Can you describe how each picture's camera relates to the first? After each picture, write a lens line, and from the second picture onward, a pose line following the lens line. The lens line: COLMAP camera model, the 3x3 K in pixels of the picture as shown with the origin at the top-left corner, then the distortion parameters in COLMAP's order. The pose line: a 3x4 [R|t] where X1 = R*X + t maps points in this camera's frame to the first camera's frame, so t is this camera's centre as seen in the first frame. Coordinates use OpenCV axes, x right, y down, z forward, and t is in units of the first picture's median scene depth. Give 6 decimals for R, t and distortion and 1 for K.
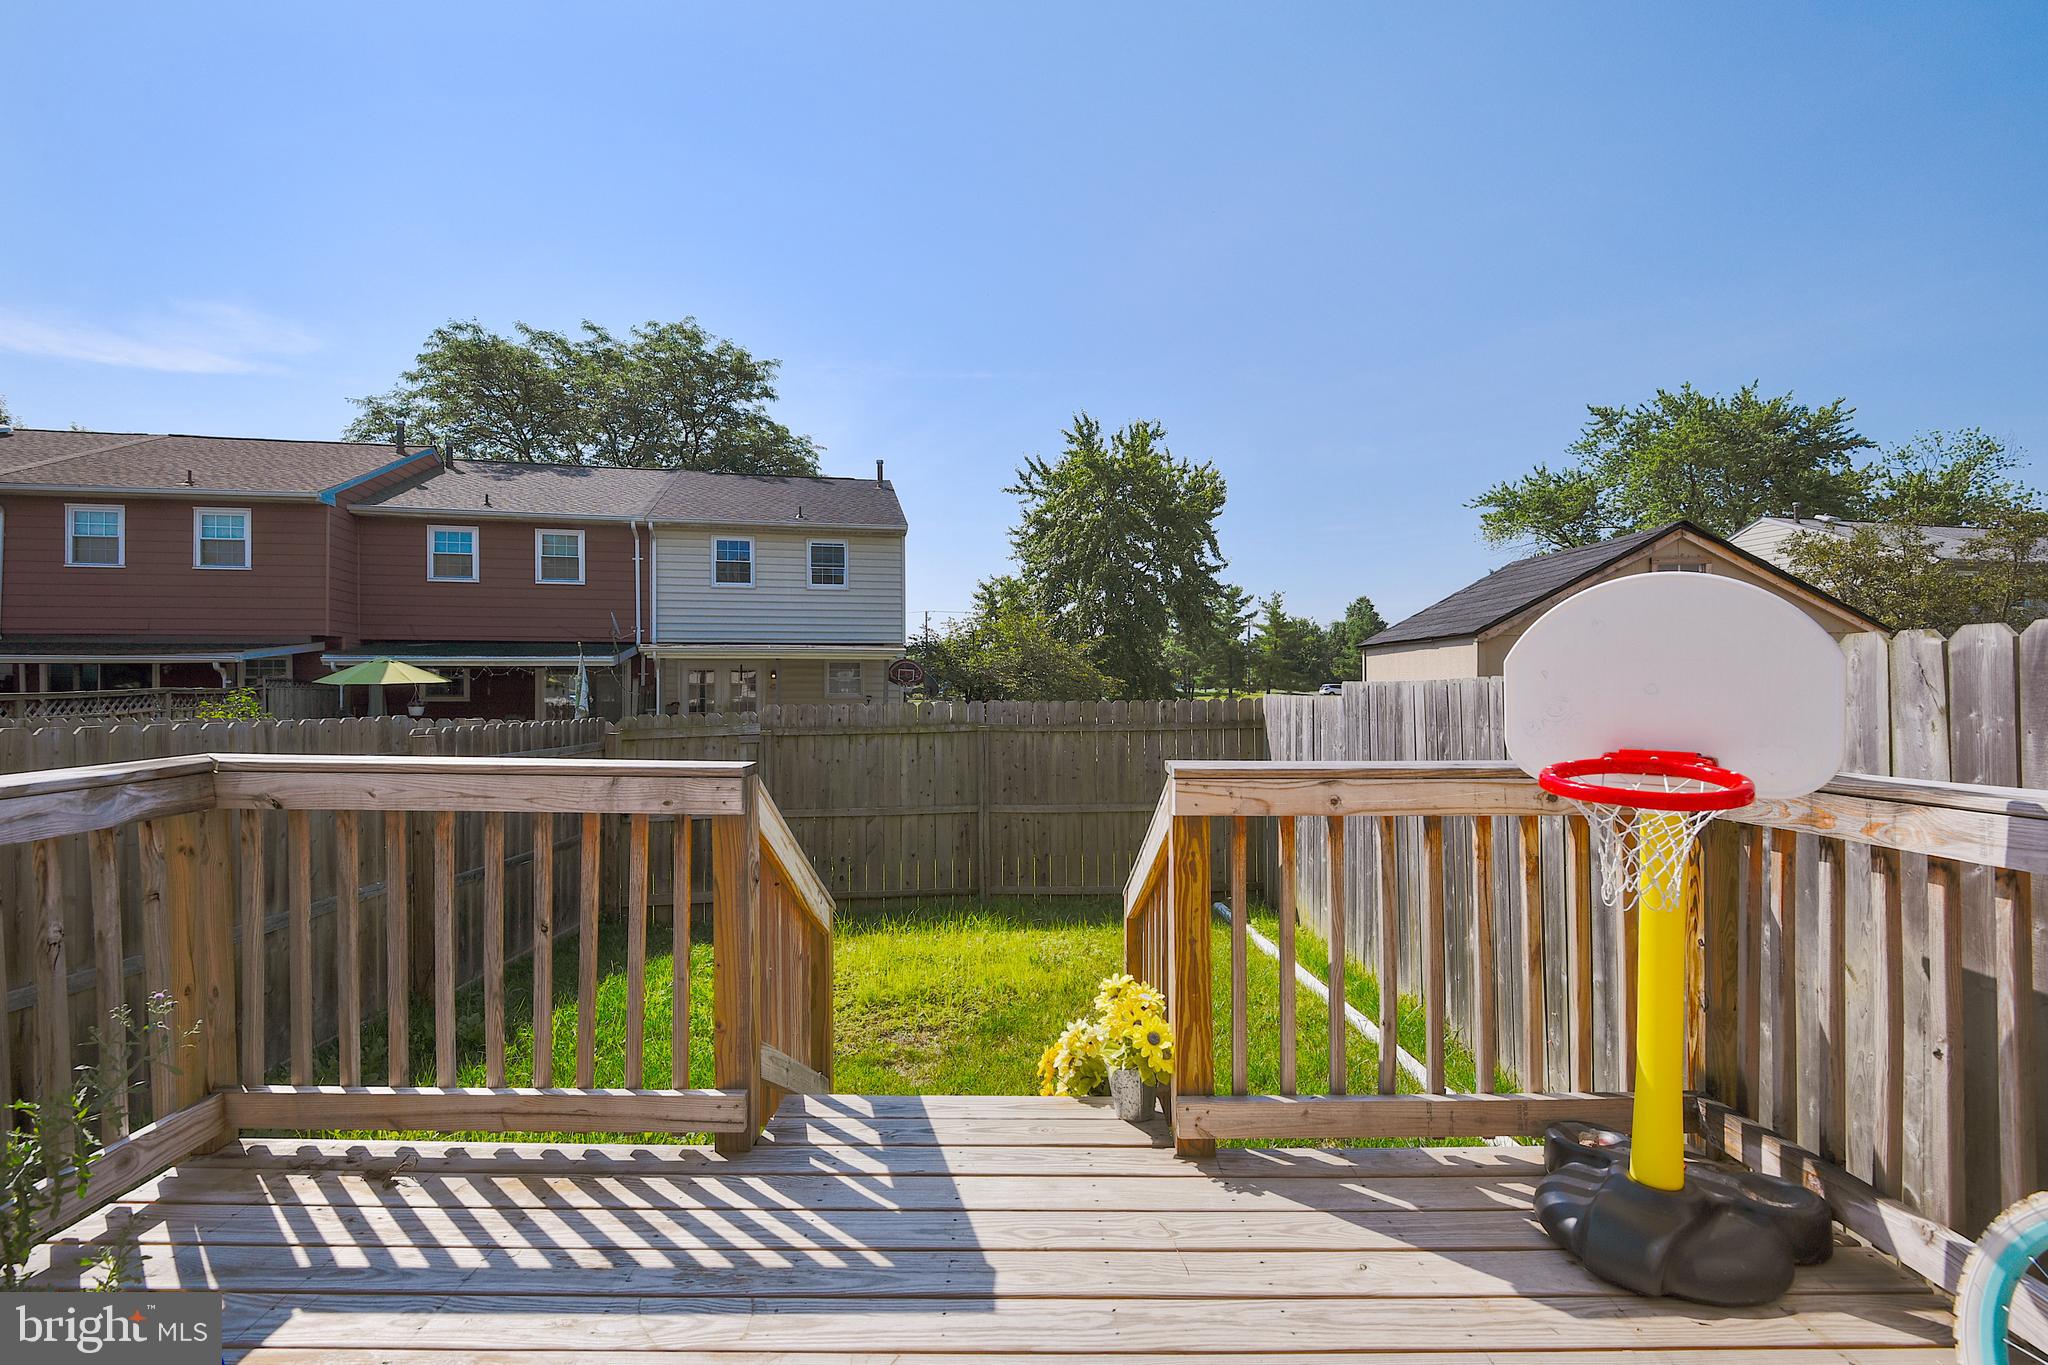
lens RADIAL K [[930.2, 0, 1017.5], [0, 930.2, 688.0], [0, 0, 1]] dist [0.024541, -0.017525]
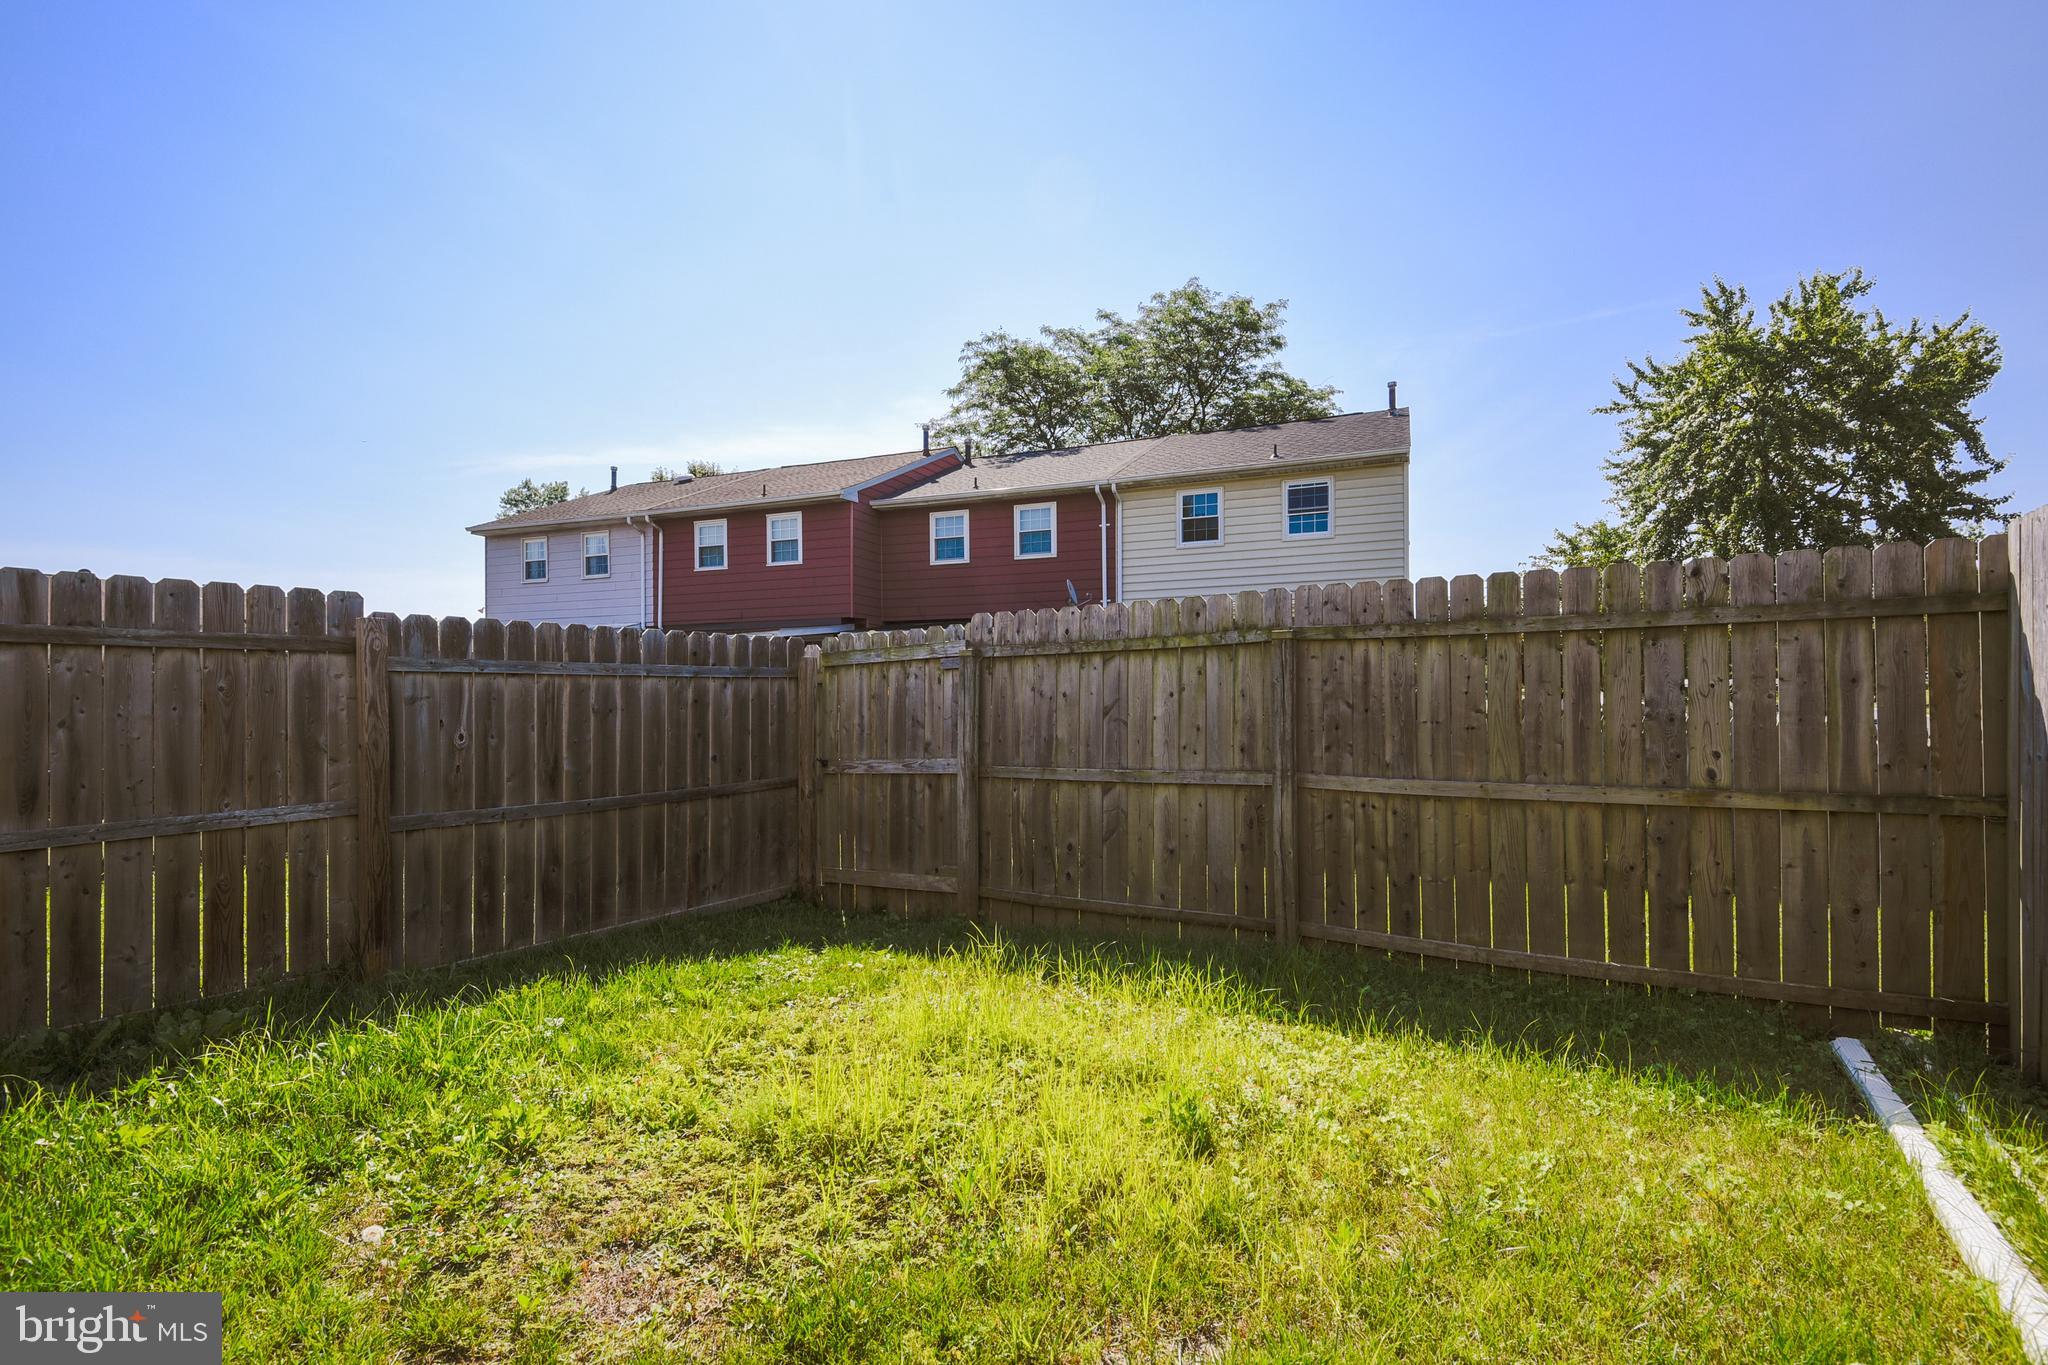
lens RADIAL K [[930.2, 0, 1017.5], [0, 930.2, 688.0], [0, 0, 1]] dist [0.024541, -0.017525]
pose [[0.825581, -0.005056, -0.564261, 0.046539], [0.005980, 0.999982, -0.000211, 0.023736], [0.564252, -0.003200, 0.825596, 0.144944]]
